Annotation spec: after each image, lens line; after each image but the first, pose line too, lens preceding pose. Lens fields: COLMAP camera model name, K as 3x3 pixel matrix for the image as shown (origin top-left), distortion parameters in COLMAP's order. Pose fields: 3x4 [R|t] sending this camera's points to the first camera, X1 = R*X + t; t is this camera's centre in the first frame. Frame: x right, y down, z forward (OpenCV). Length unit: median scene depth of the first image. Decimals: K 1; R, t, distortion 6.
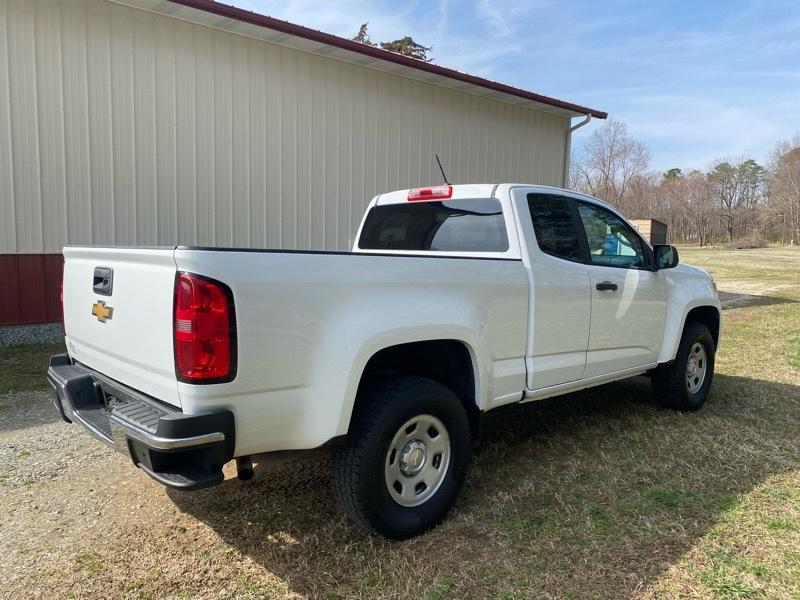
lens RADIAL K [[611.0, 0, 404.0], [0, 611.0, 302.4], [0, 0, 1]] dist [0.023010, -0.019614]
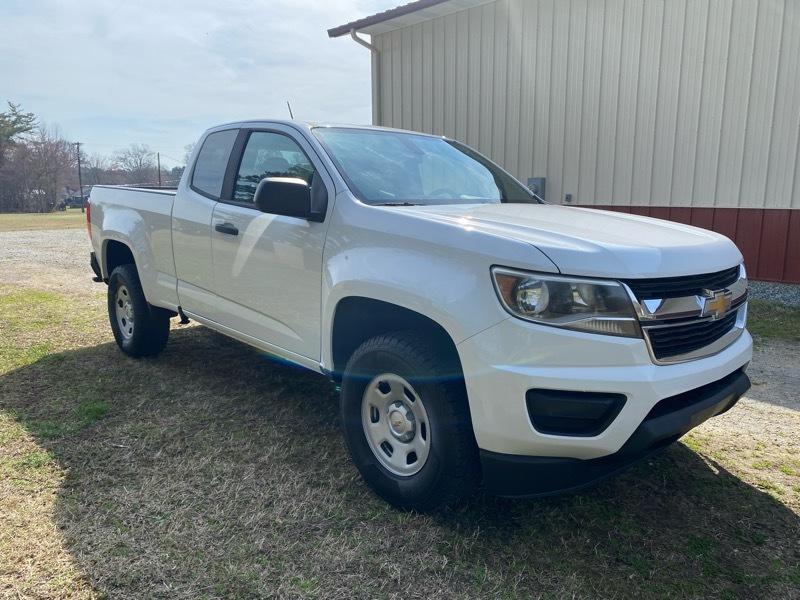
lens RADIAL K [[611.0, 0, 400.3], [0, 611.0, 302.7], [0, 0, 1]] dist [0.023010, -0.019614]
pose [[-0.019975, 0.163364, -0.986364, 1.406147], [-0.109595, 0.980258, 0.164572, -0.109463], [0.993776, 0.111387, -0.001677, 1.461080]]
